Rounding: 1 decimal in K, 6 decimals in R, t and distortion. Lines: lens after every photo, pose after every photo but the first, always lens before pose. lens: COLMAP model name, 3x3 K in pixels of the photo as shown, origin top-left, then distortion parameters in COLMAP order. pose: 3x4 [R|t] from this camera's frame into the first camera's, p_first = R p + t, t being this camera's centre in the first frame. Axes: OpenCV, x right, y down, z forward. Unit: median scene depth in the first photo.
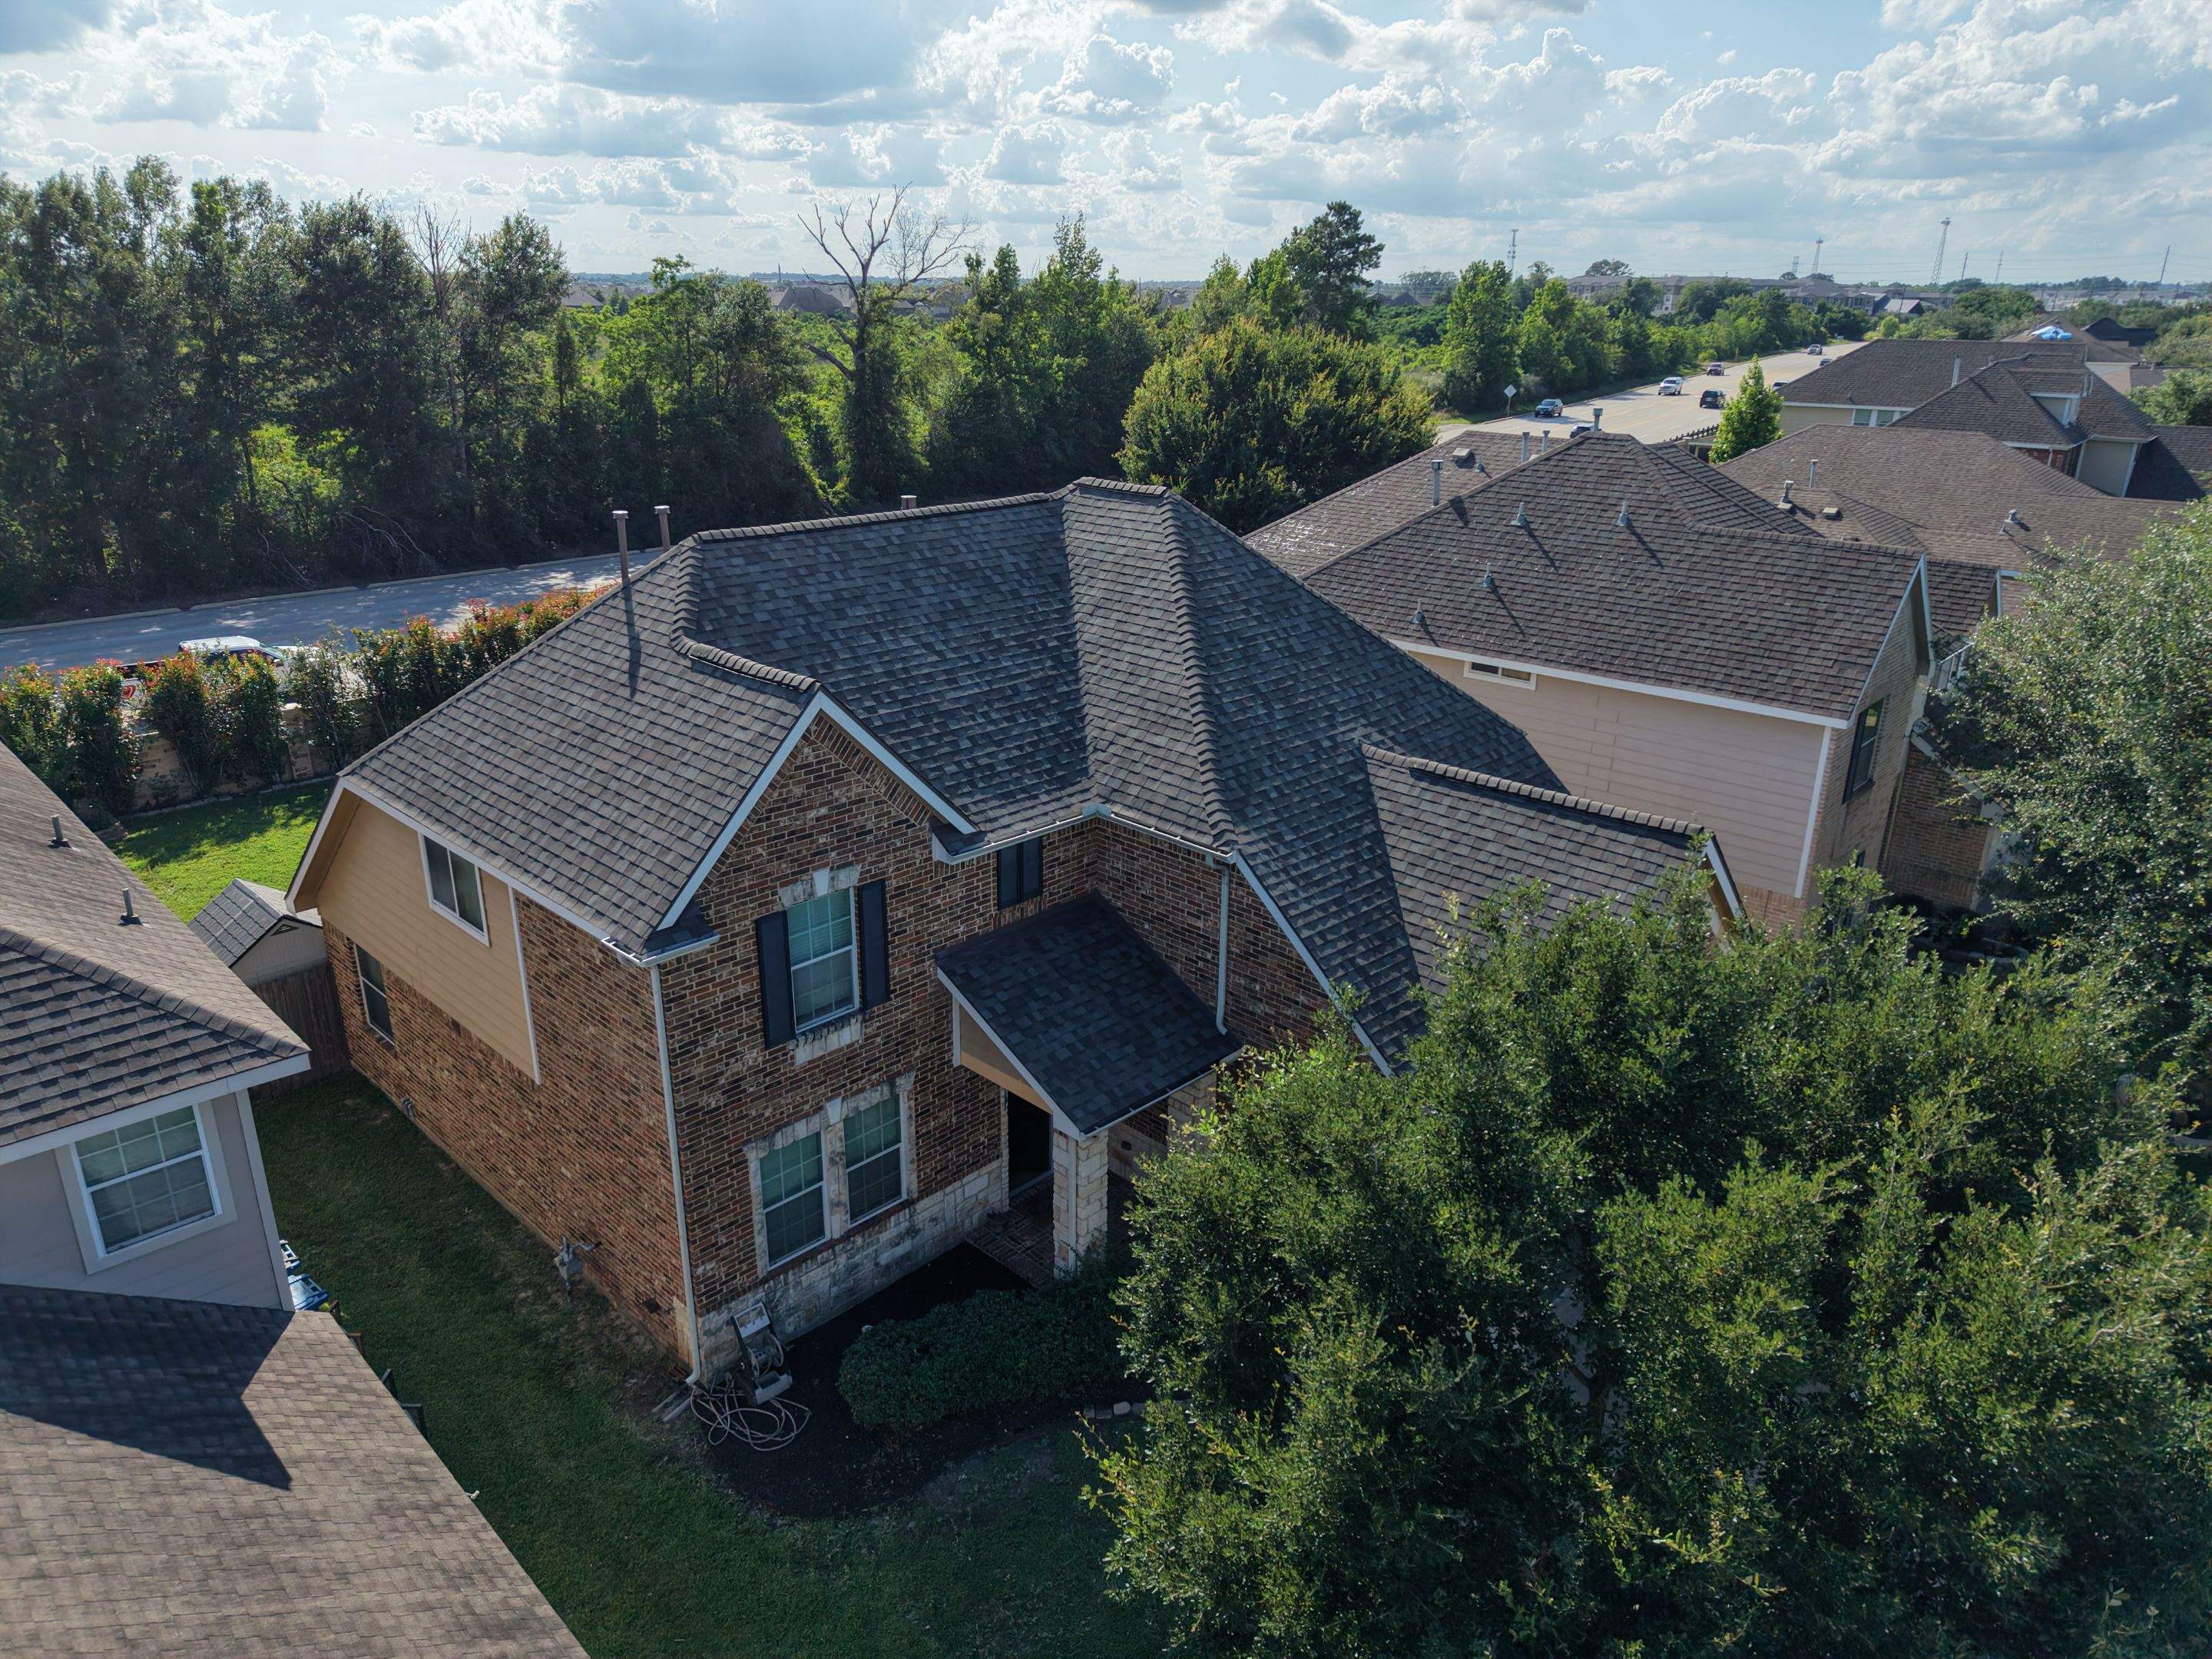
lens RADIAL K [[1465.7, 0, 1096.5], [0, 1465.7, 826.4], [0, 0, 1]] dist [0.026696, -0.023793]
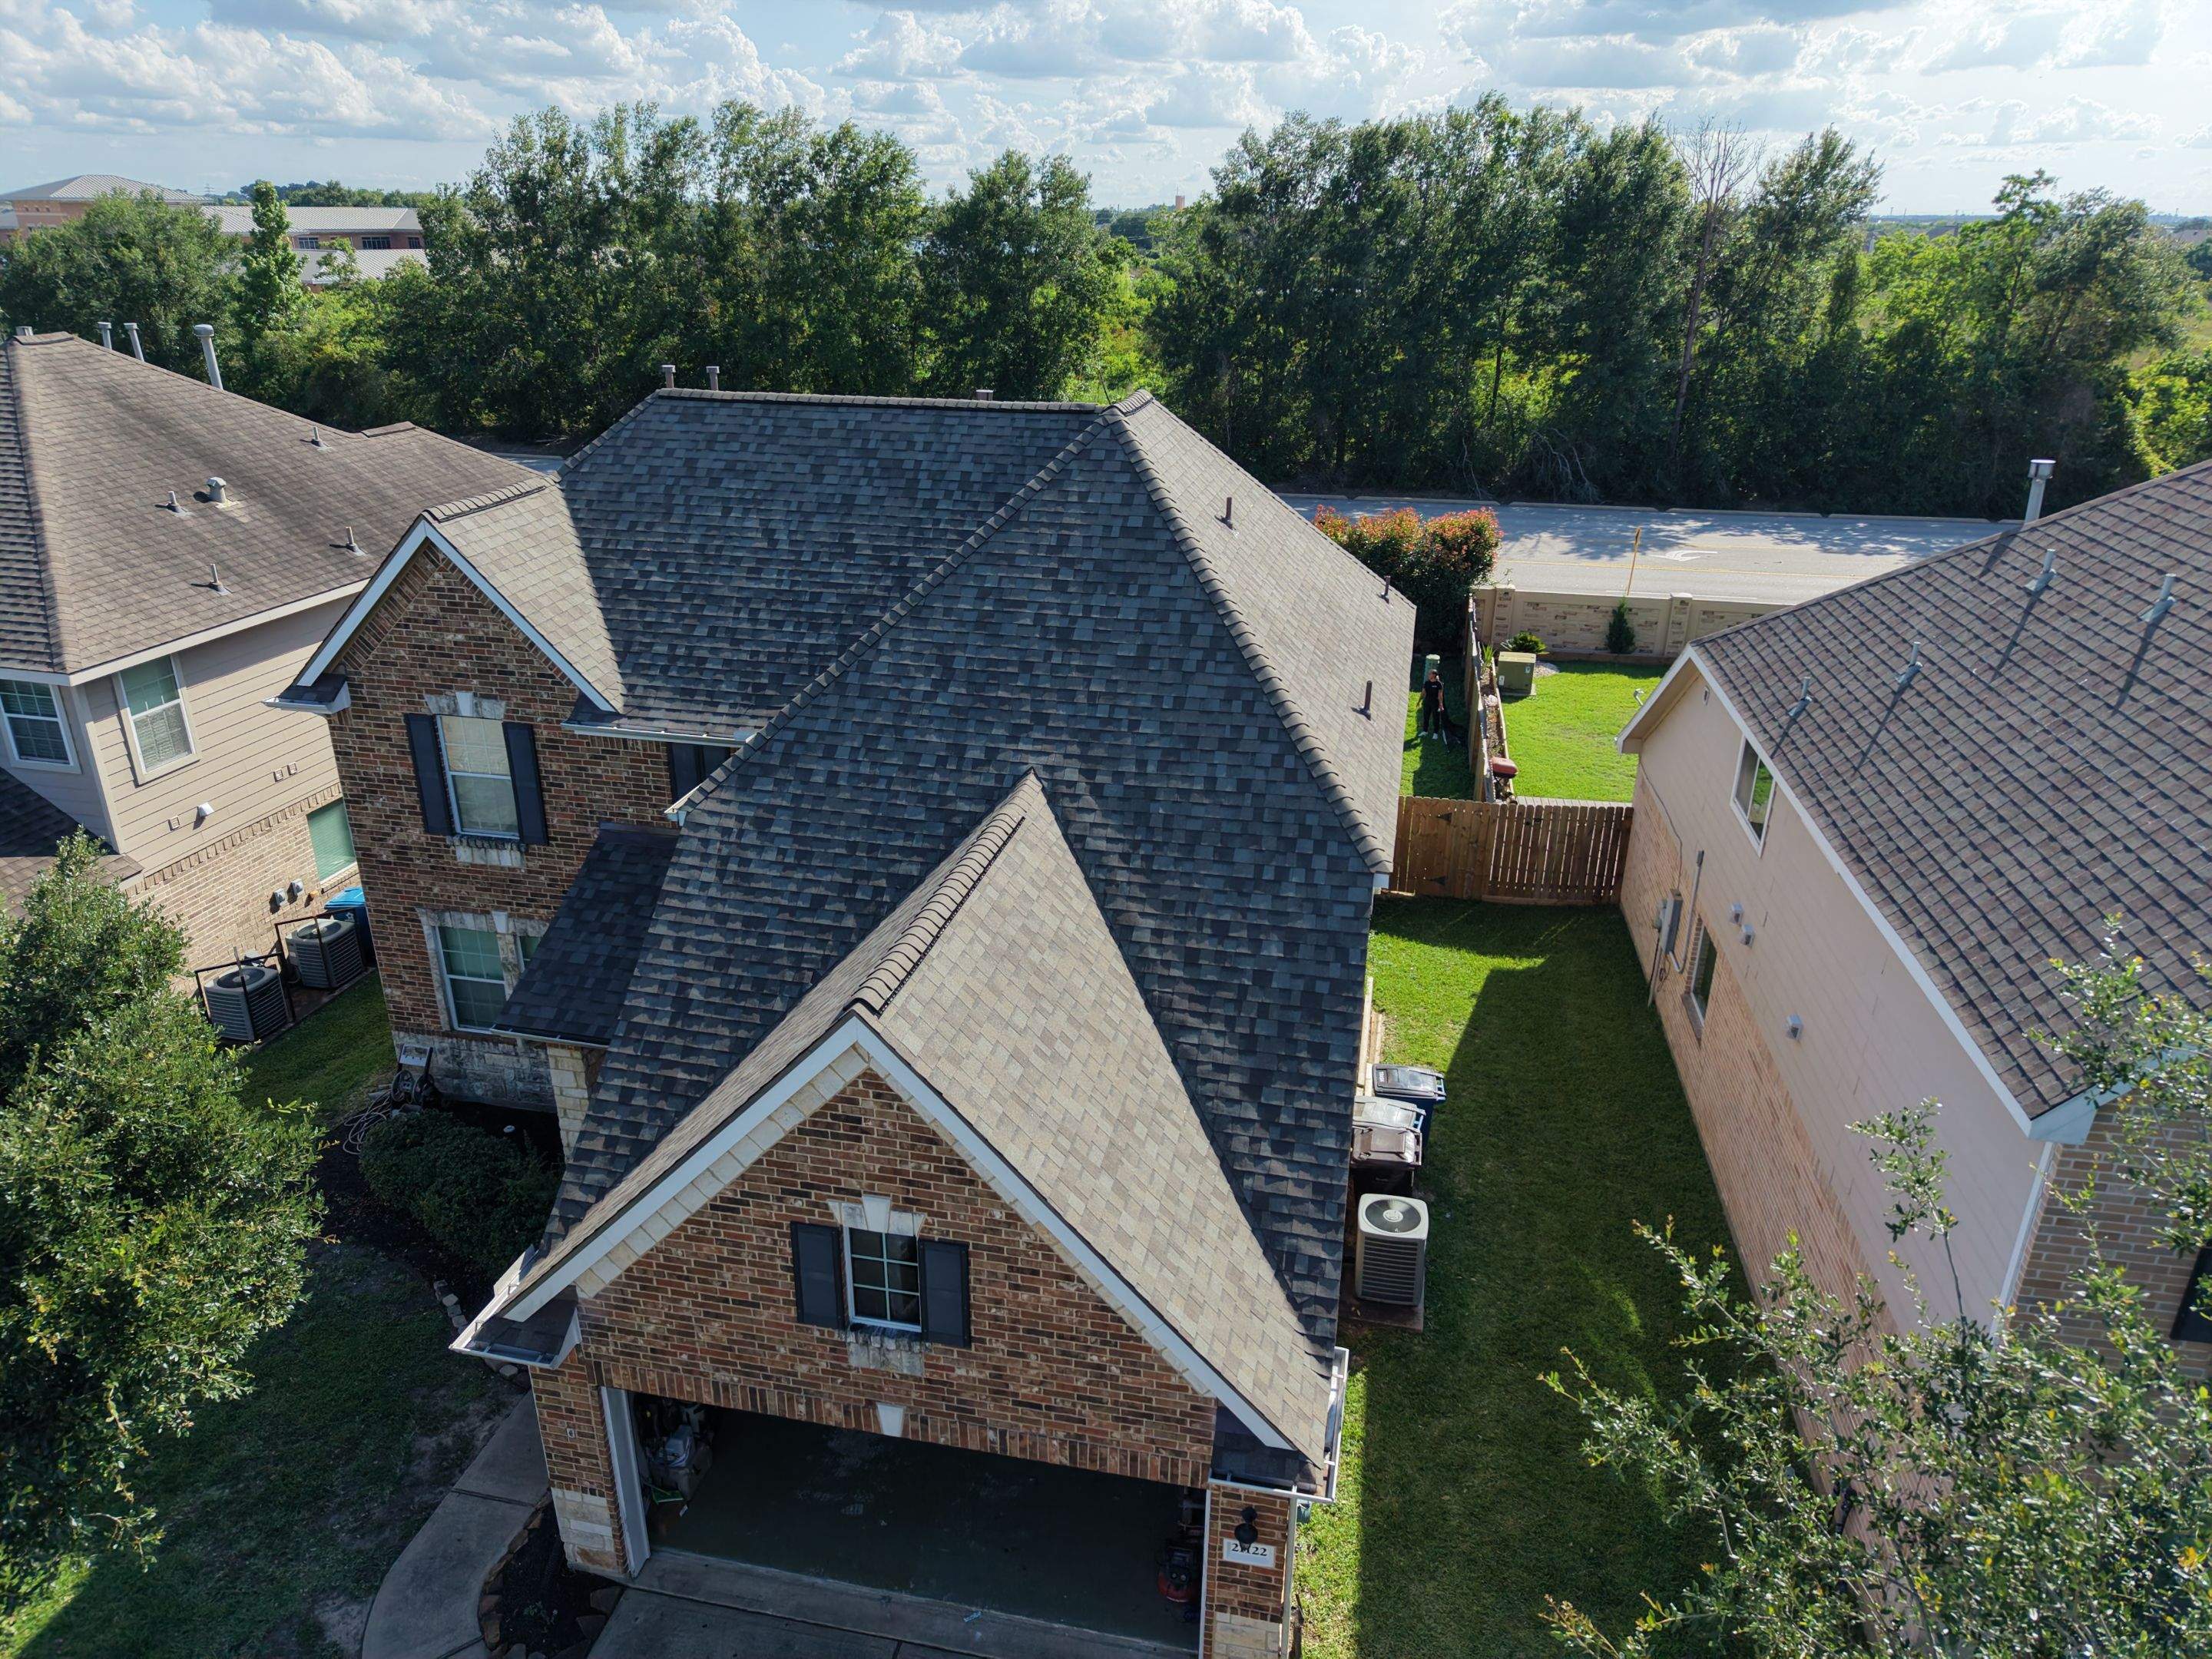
lens RADIAL K [[1465.7, 0, 1104.8], [0, 1465.7, 833.8], [0, 0, 1]] dist [0.026696, -0.023793]
pose [[0.539812, 0.322198, -0.777683, 0.886089], [-0.294207, 0.937800, 0.184318, -0.198142], [0.788698, 0.129303, 0.601029, 0.692552]]
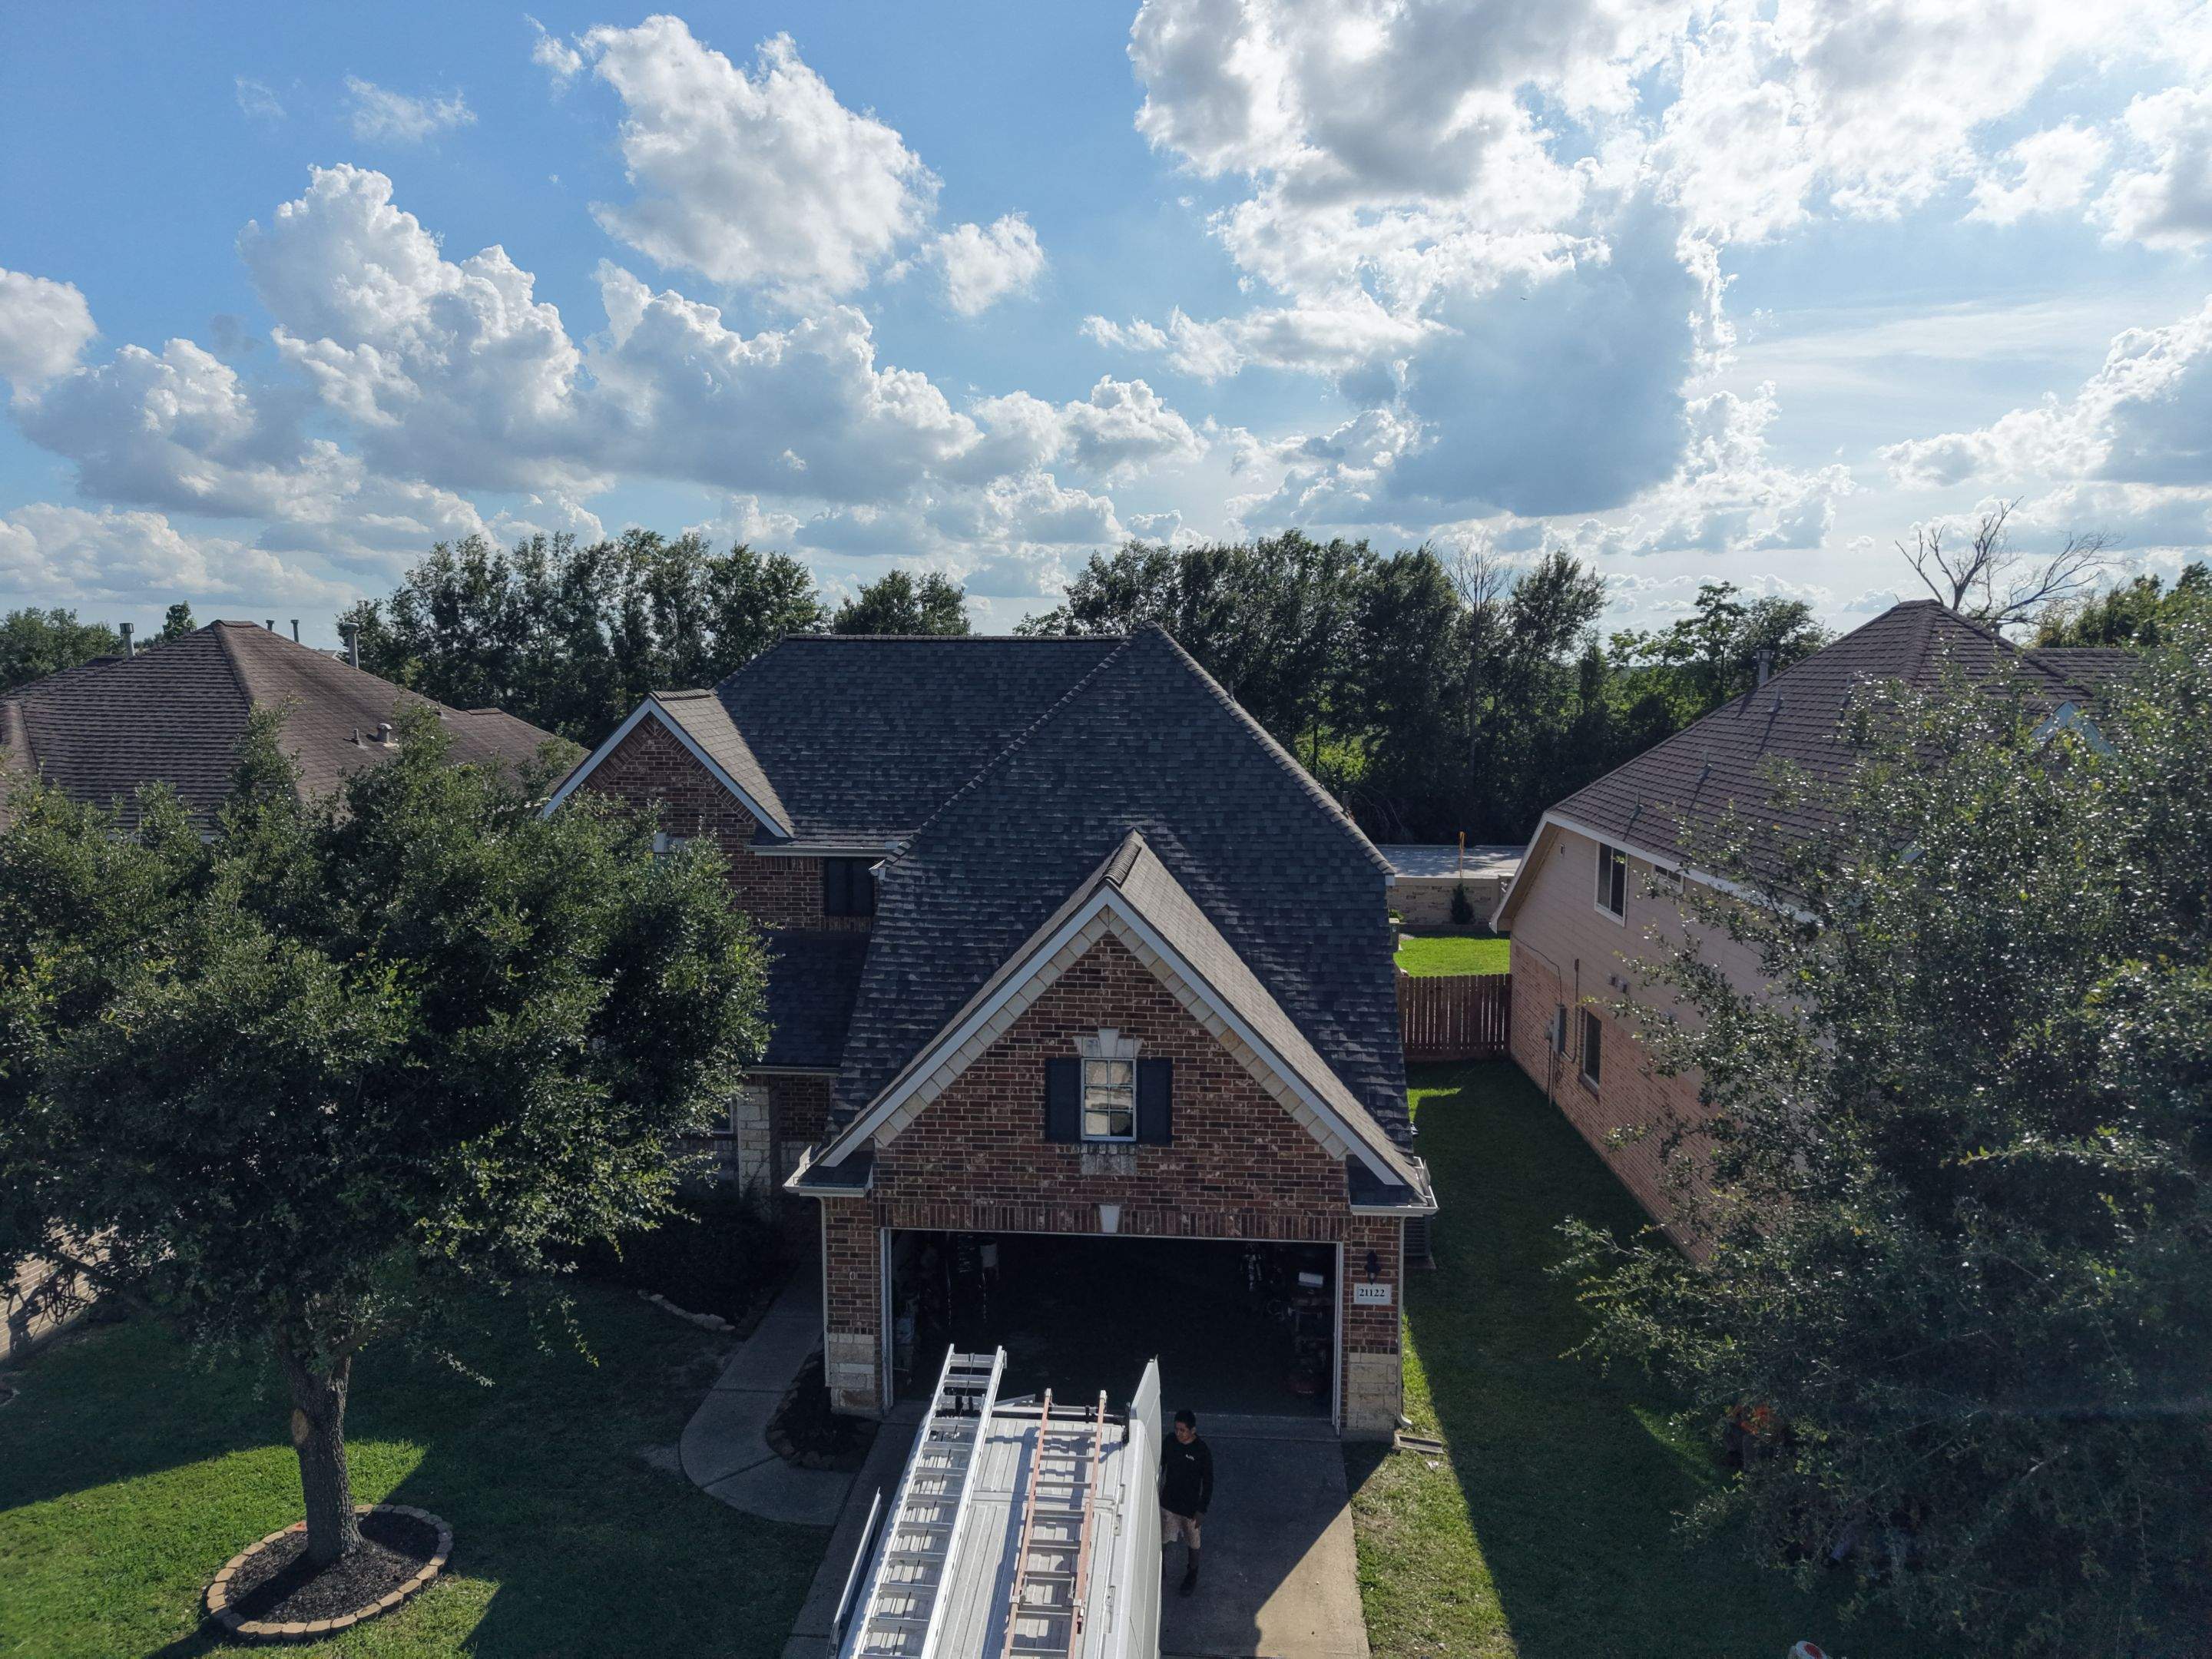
lens RADIAL K [[1465.7, 0, 1103.9], [0, 1465.7, 836.2], [0, 0, 1]] dist [0.026696, -0.023793]
pose [[0.643528, 0.079979, -0.761233, 1.086071], [-0.261249, 0.957755, -0.120227, 0.085621], [0.719458, 0.276241, 0.637237, 0.389321]]
